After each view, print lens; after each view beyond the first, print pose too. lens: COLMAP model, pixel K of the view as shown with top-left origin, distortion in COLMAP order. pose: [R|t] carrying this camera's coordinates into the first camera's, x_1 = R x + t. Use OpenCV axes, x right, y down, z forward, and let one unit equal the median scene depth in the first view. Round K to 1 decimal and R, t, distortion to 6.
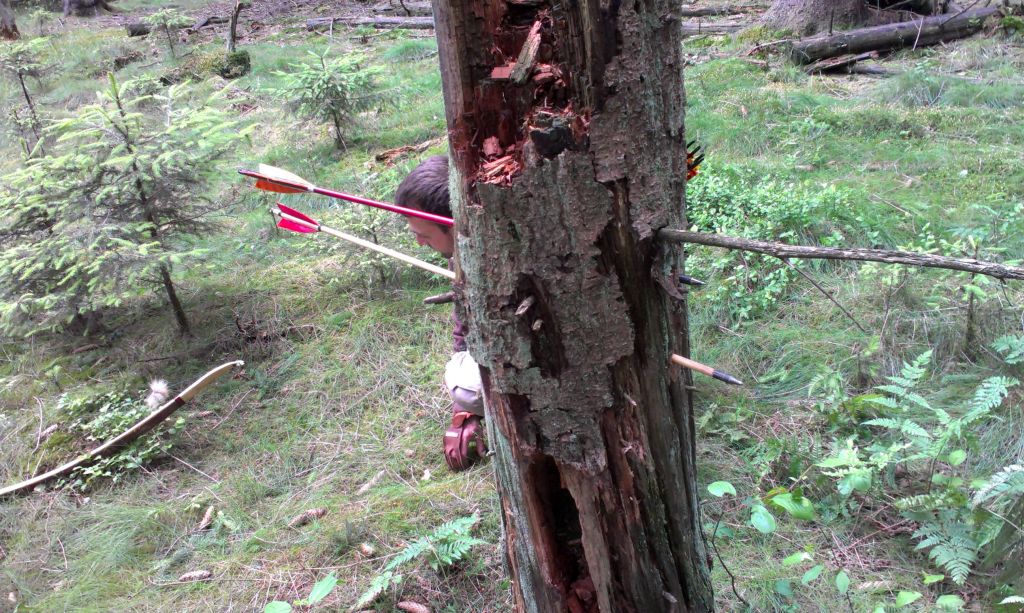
lens RADIAL K [[832.1, 0, 502.2], [0, 832.1, 311.1], [0, 0, 1]] dist [0.098995, -0.156182]
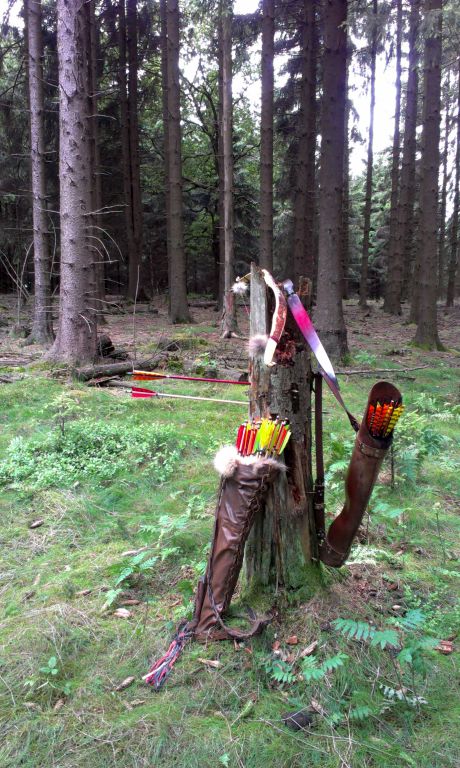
lens RADIAL K [[624.1, 0, 230.0], [0, 624.1, 384.0], [0, 0, 1]] dist [0.098995, -0.156182]
pose [[0.716395, 0.022913, 0.697319, -1.411744], [0.200069, 0.950740, -0.236781, 0.375864], [-0.668395, 0.309141, 0.676521, -0.472988]]
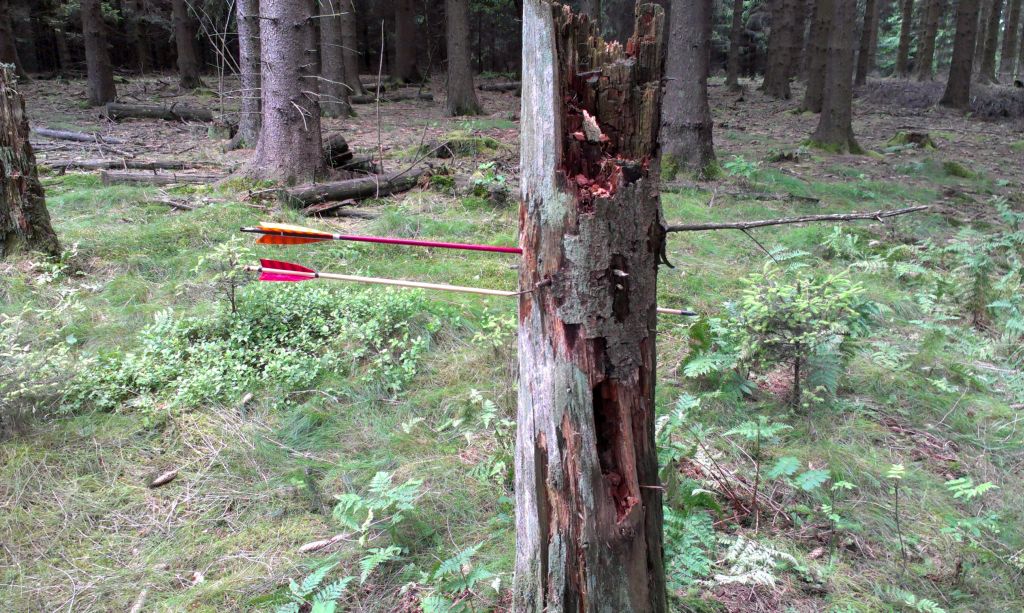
lens RADIAL K [[832.1, 0, 502.2], [0, 832.1, 311.1], [0, 0, 1]] dist [0.098995, -0.156182]
pose [[0.749547, -0.068627, 0.658384, -0.806662], [0.192153, 0.974342, -0.117199, 0.140704], [-0.633448, 0.214357, 0.743502, -0.035098]]
